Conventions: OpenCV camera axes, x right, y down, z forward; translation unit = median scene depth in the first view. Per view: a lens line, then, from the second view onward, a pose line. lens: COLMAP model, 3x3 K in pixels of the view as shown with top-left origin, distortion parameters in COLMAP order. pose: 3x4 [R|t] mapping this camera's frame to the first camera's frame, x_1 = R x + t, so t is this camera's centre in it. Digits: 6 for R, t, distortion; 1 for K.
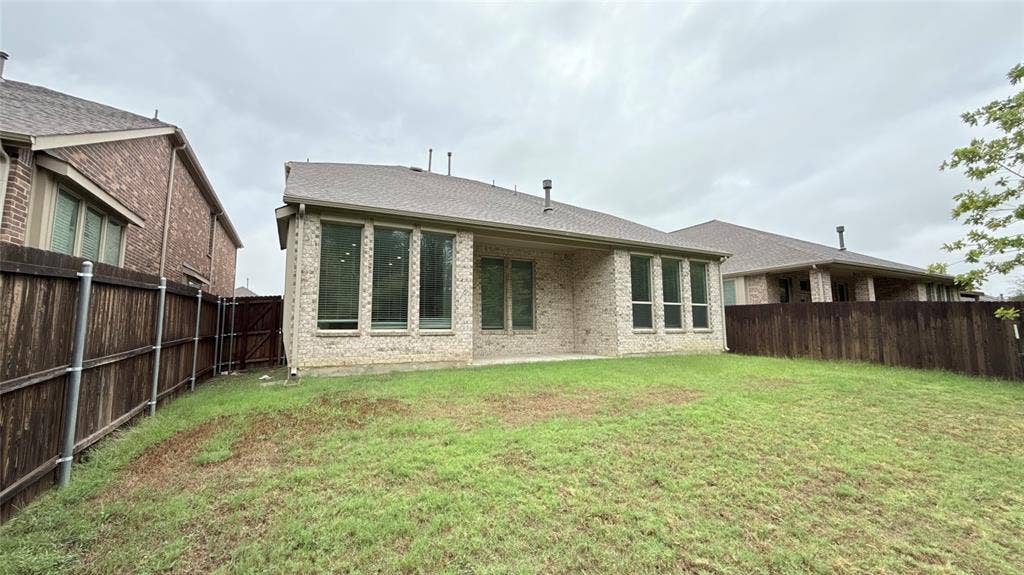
lens RADIAL K [[407.7, 0, 510.4], [0, 407.7, 283.6], [0, 0, 1]] dist [0.000994, -0.001292]
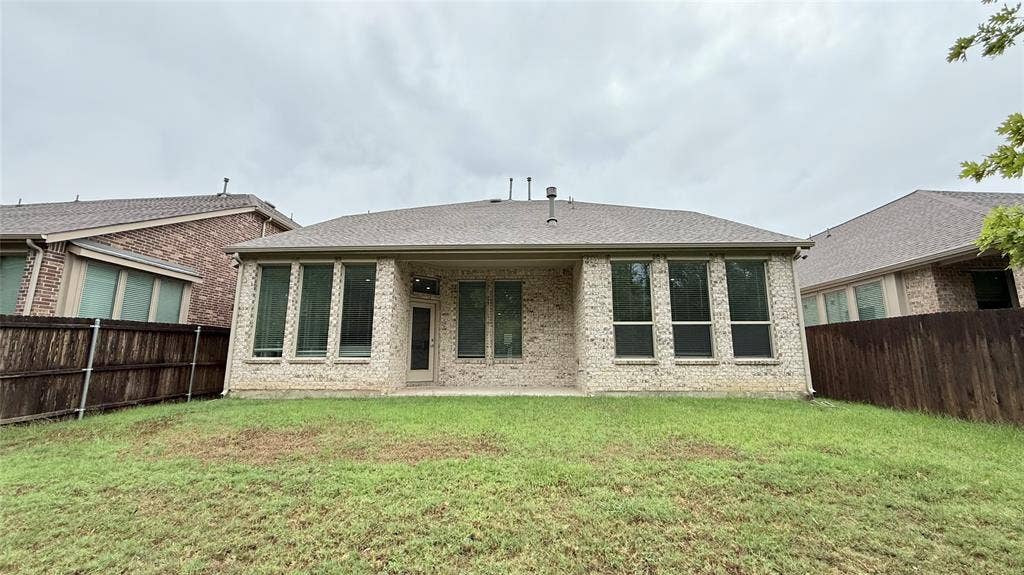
lens RADIAL K [[407.7, 0, 512.4], [0, 407.7, 285.0], [0, 0, 1]] dist [0.000994, -0.001292]
pose [[0.863359, -0.082860, -0.497741, 0.510665], [0.051457, 0.995740, -0.076507, 0.022709], [0.501960, 0.040441, 0.863945, 0.235276]]
